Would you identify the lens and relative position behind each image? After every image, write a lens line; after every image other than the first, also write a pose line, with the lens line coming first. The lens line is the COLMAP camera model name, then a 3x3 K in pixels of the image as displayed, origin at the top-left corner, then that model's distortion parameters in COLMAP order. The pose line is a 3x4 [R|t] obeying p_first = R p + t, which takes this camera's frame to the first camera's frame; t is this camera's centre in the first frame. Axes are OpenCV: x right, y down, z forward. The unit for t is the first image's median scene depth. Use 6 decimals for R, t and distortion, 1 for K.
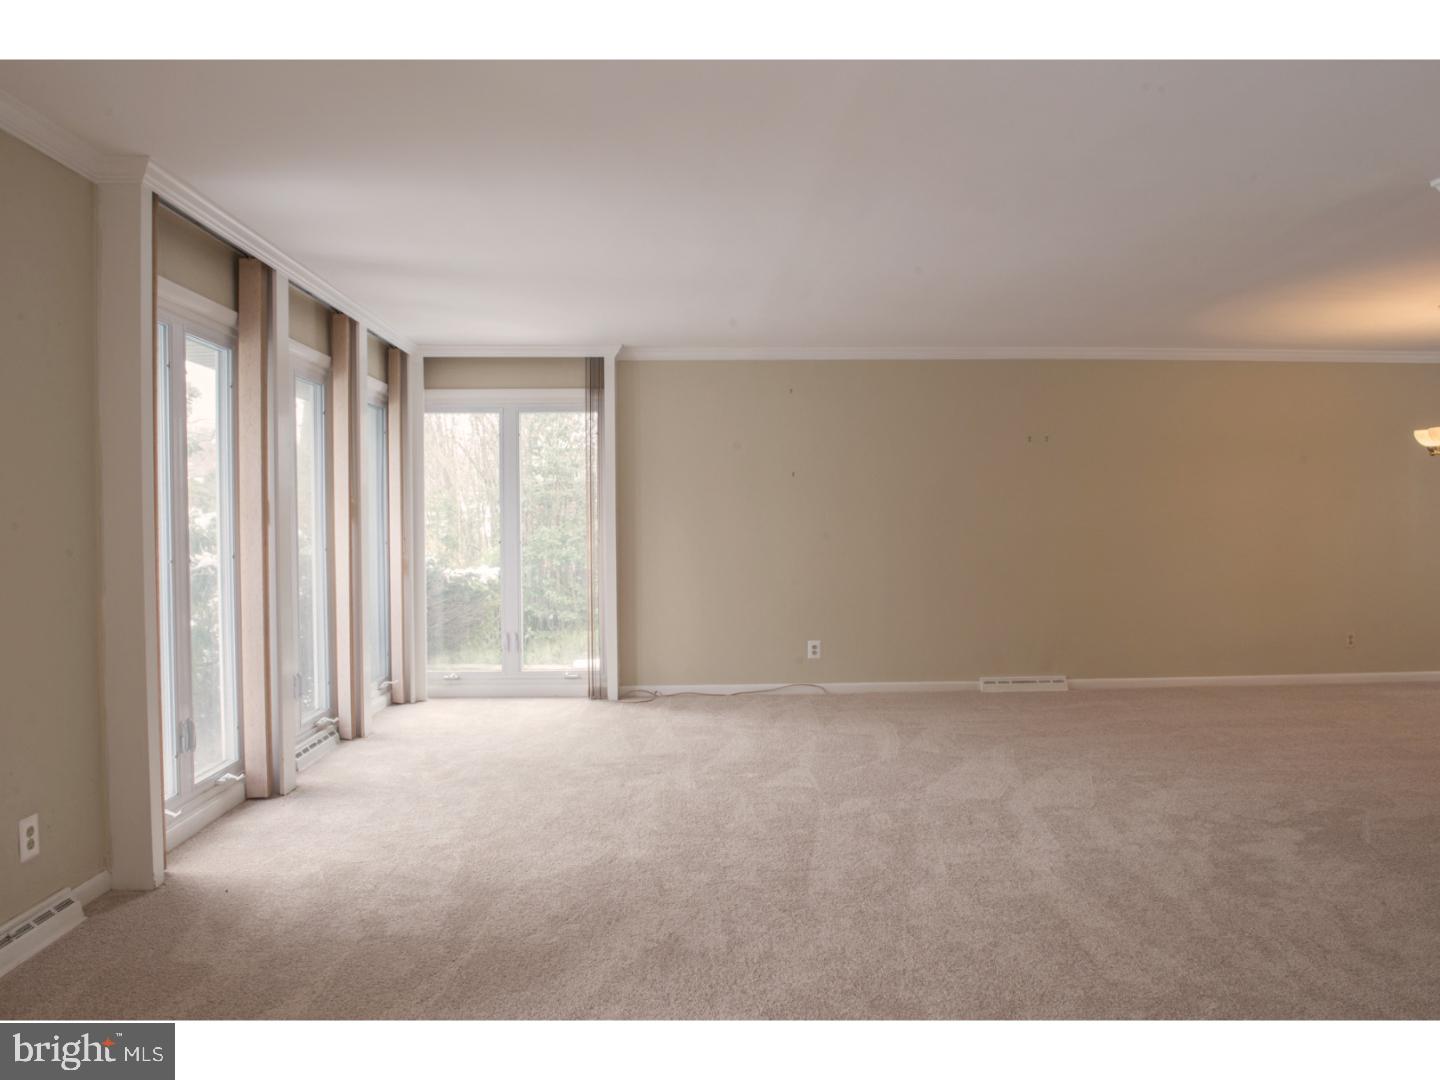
lens RADIAL K [[983.6, 0, 720.0], [0, 983.6, 540.0], [0, 0, 1]] dist [-0.035505, -0.013680]
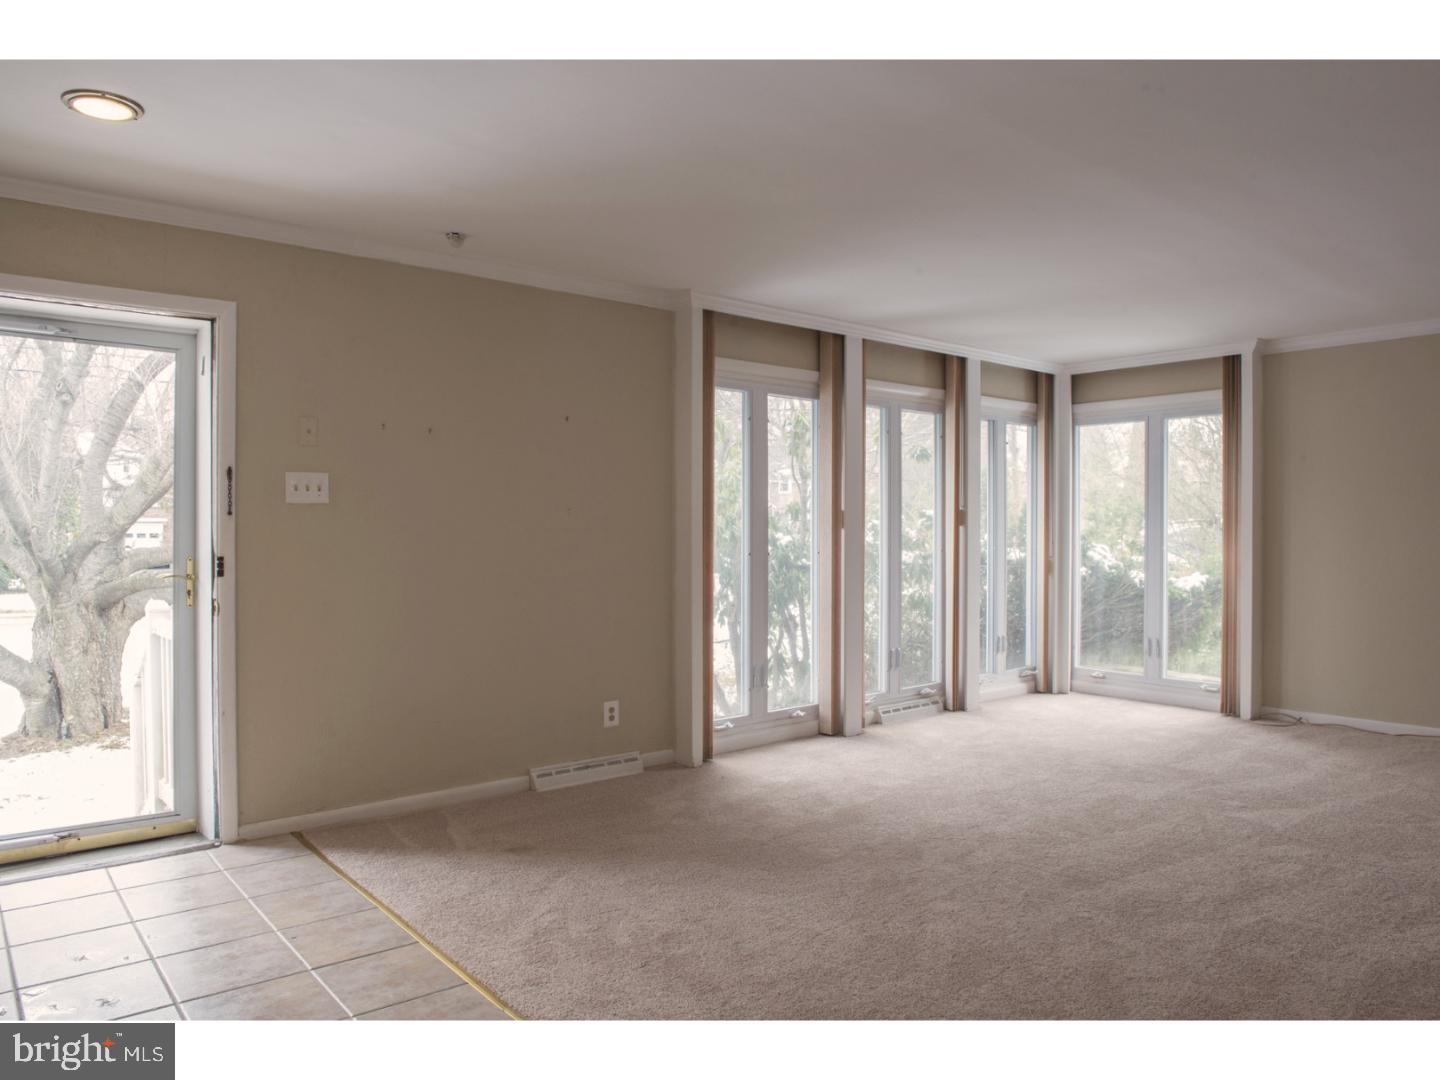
lens RADIAL K [[983.6, 0, 720.0], [0, 983.6, 540.0], [0, 0, 1]] dist [-0.035505, -0.013680]
pose [[0.604438, 0.013081, -0.796545, 0.500672], [-0.016925, 0.999850, 0.003577, -0.003905], [0.796472, 0.011319, 0.604569, 0.063684]]
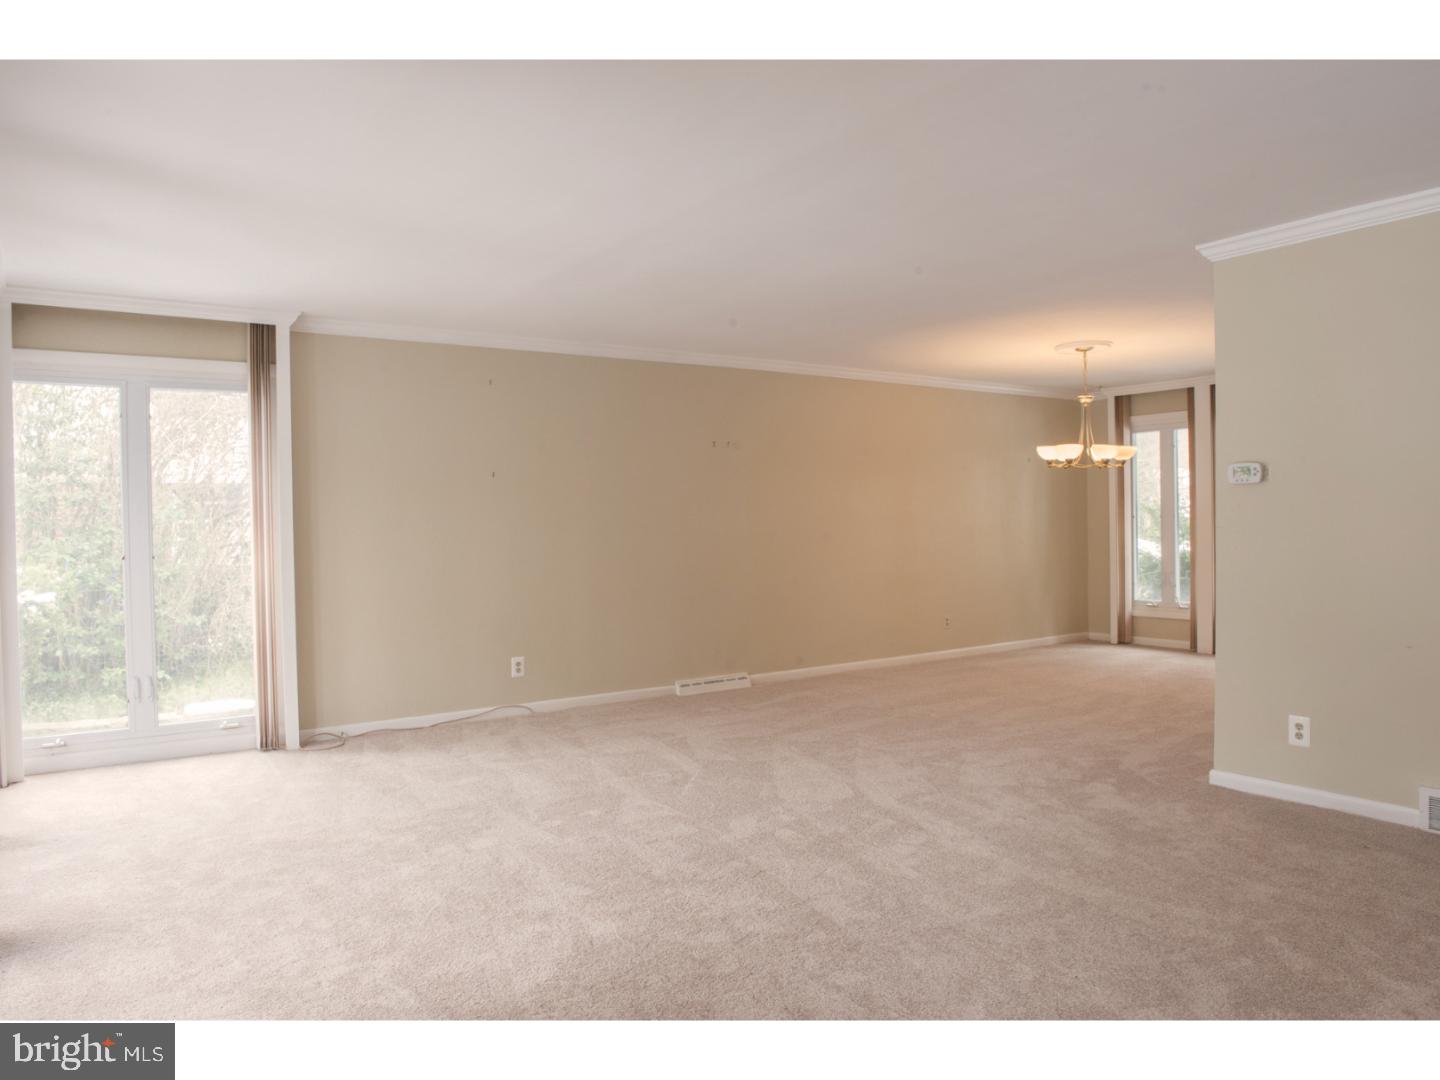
lens RADIAL K [[979.2, 0, 711.8], [0, 979.2, 538.3], [0, 0, 1]] dist [-0.045824, -0.002028]
pose [[0.849737, -0.015542, 0.526978, -0.364097], [0.020105, 0.999794, -0.002931, -0.002712], [-0.526823, 0.013086, 0.849874, 0.211616]]
